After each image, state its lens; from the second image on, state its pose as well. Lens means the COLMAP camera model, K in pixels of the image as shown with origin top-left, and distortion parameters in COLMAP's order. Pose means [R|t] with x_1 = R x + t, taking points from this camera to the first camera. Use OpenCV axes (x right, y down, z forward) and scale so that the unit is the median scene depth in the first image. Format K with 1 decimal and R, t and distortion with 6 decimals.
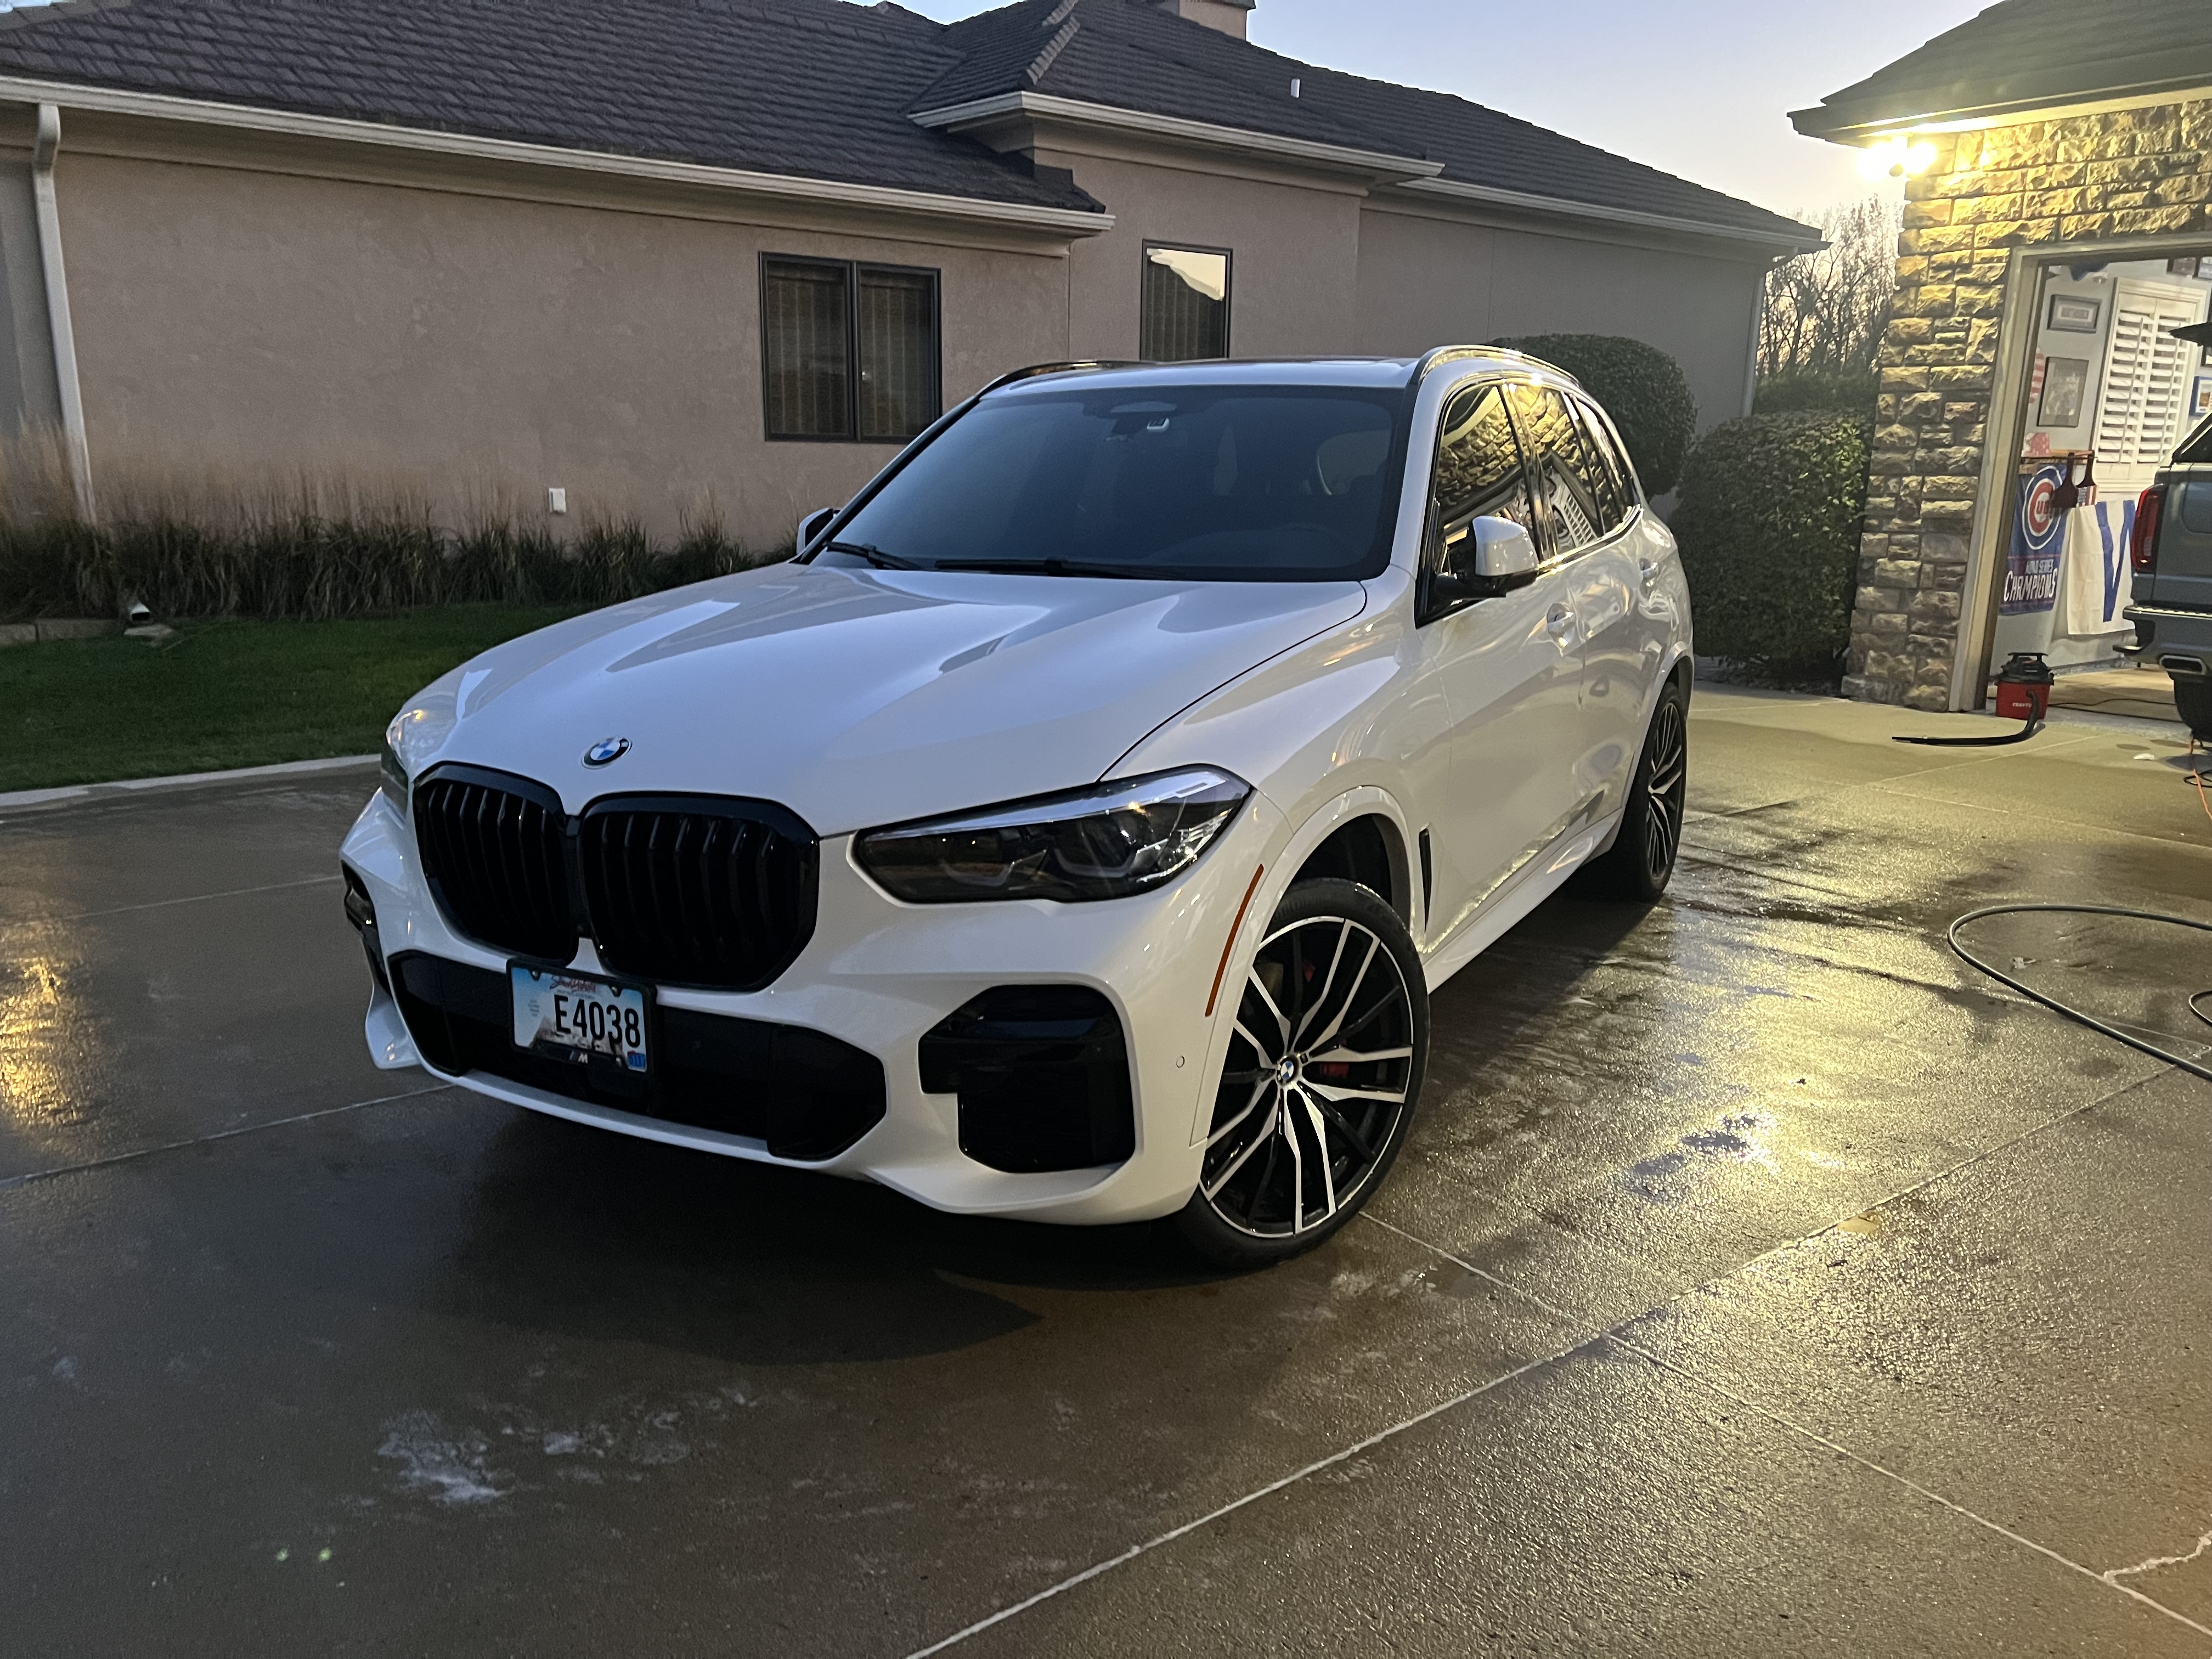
lens RADIAL K [[1678.8, 0, 1106.0], [0, 1678.8, 829.5], [0, 0, 1]] dist [0.044311, -0.038420]
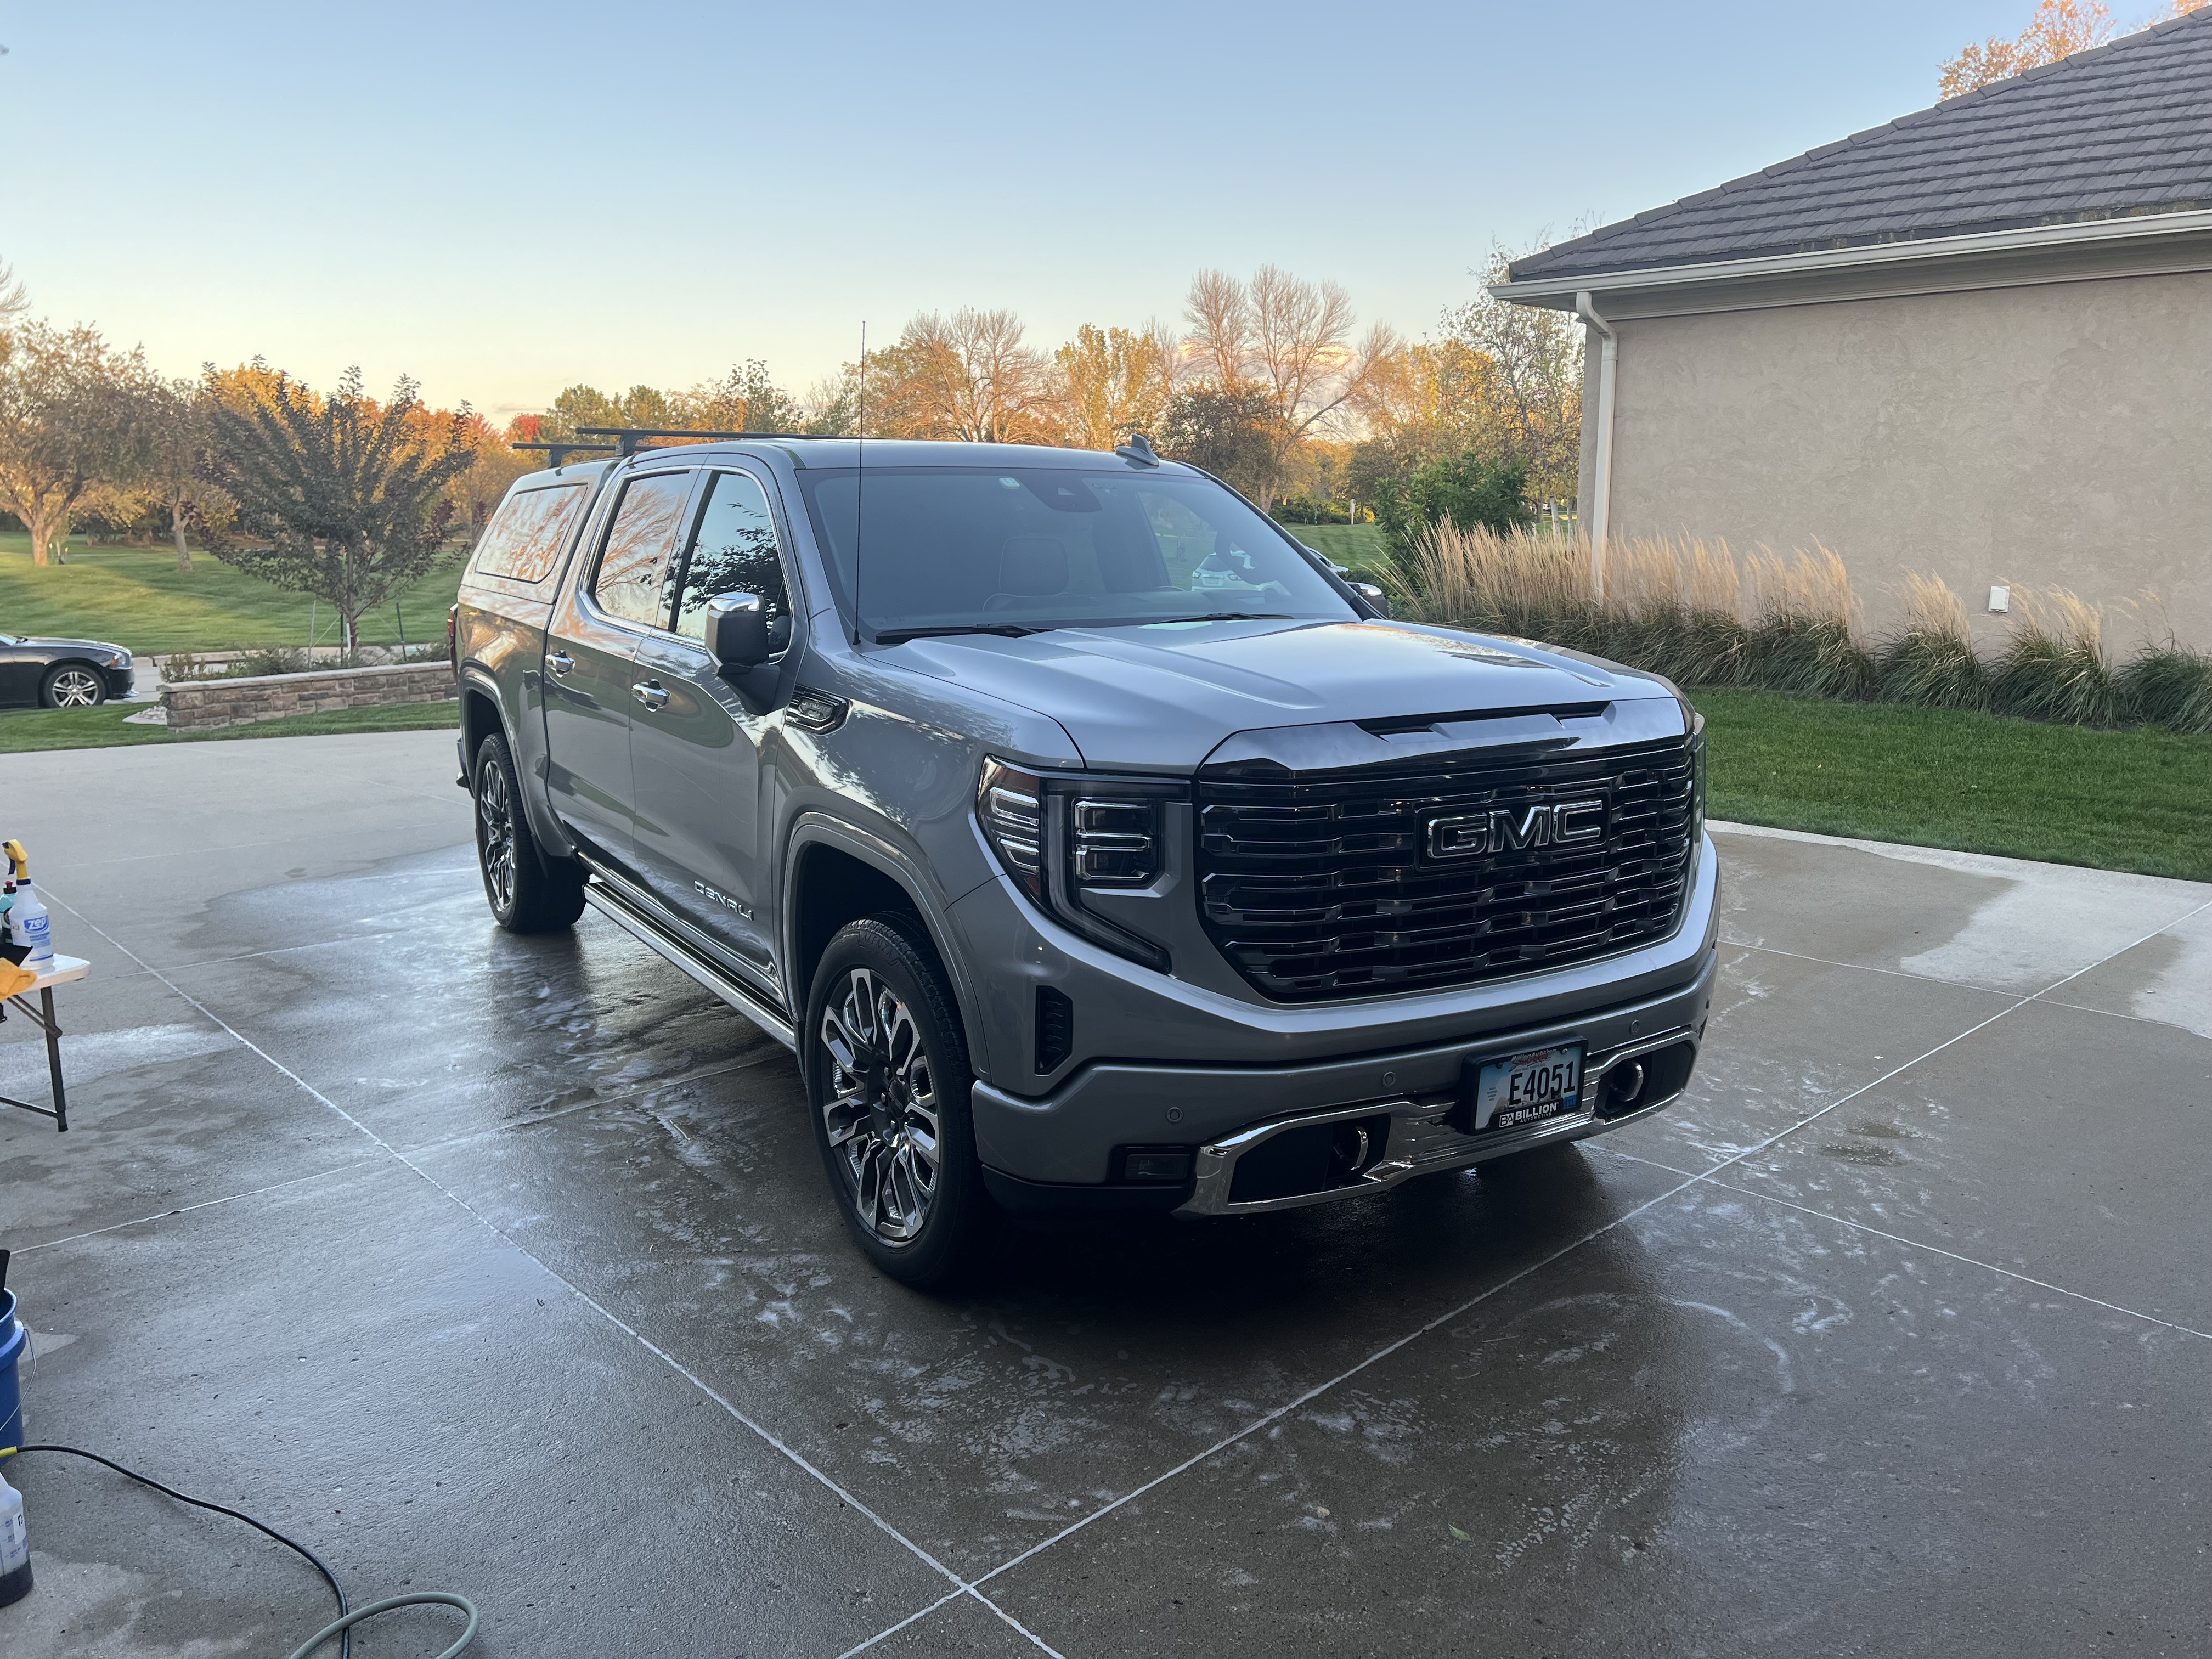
lens RADIAL K [[1678.8, 0, 1106.0], [0, 1678.8, 829.5], [0, 0, 1]] dist [0.044311, -0.038420]
pose [[0.129151, 0.168319, -0.977235, 0.557454], [-0.222059, 0.965371, 0.136928, -0.091272], [0.966442, 0.199319, 0.162056, 0.399604]]
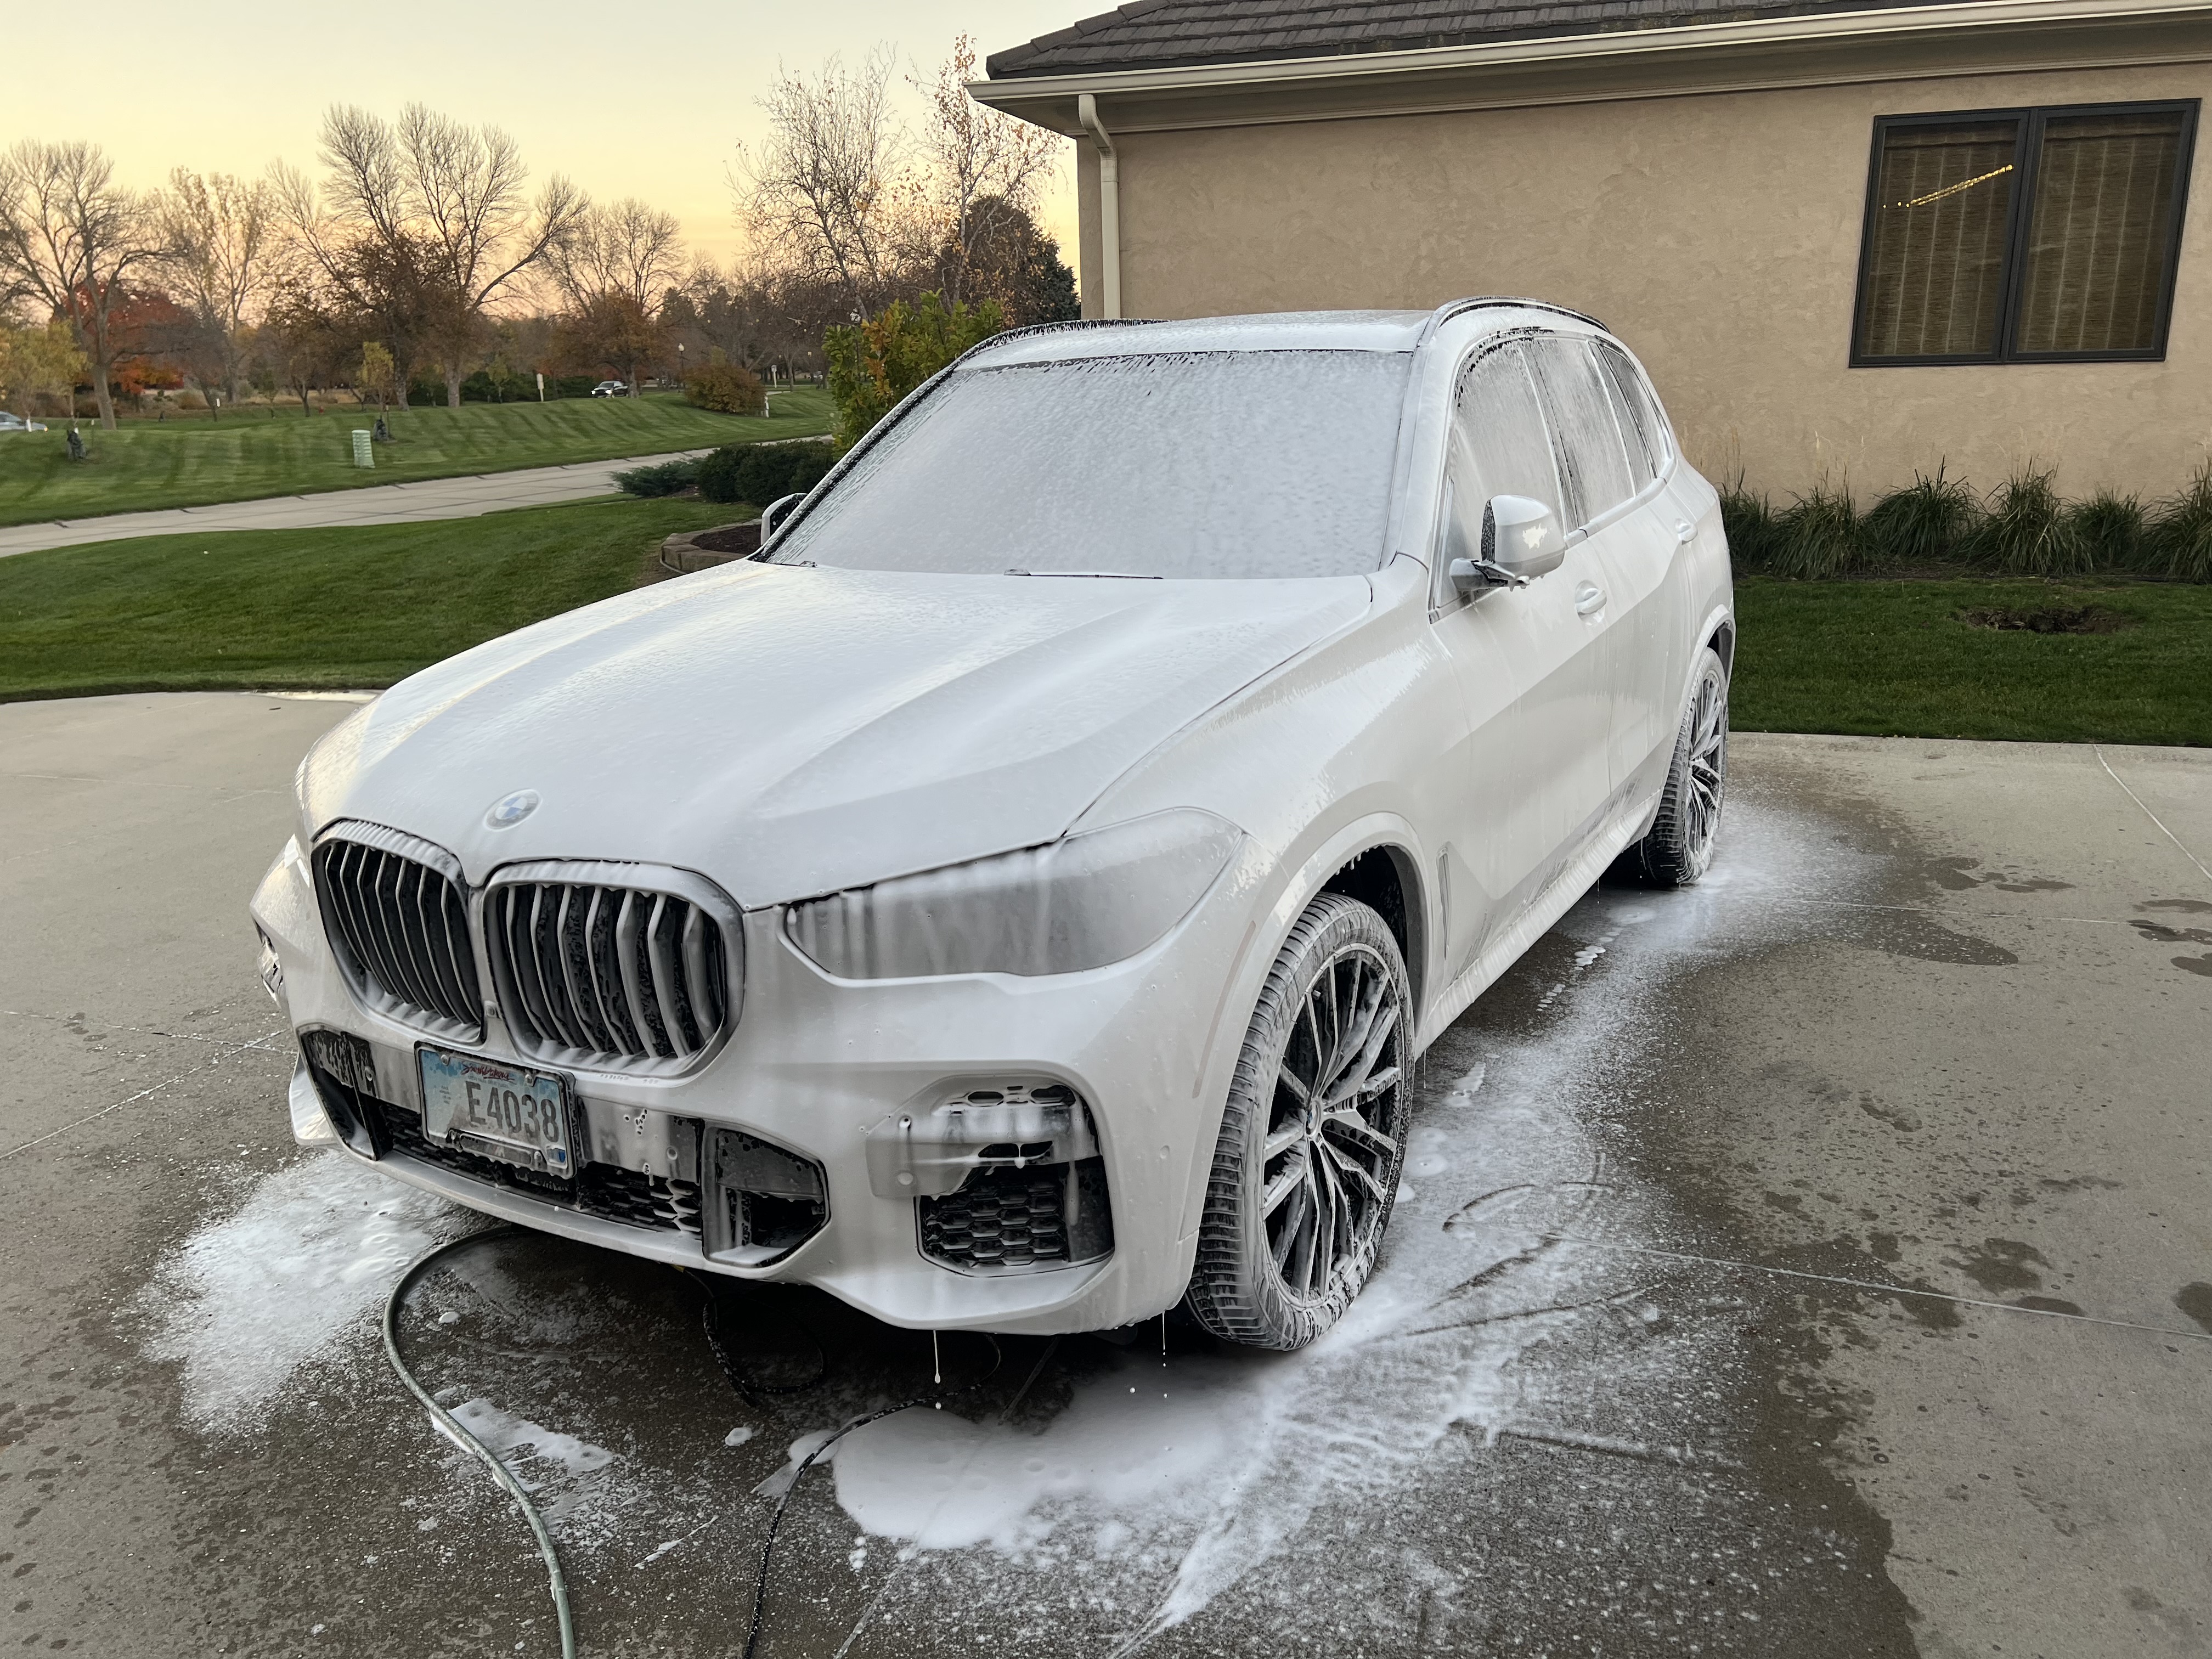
lens RADIAL K [[1678.8, 0, 1106.0], [0, 1678.8, 829.5], [0, 0, 1]] dist [0.044311, -0.038420]
pose [[0.562966, 0.186801, -0.805093, 0.295994], [-0.157098, 0.980549, 0.117660, -0.066092], [0.811412, 0.060240, 0.581362, 0.309783]]
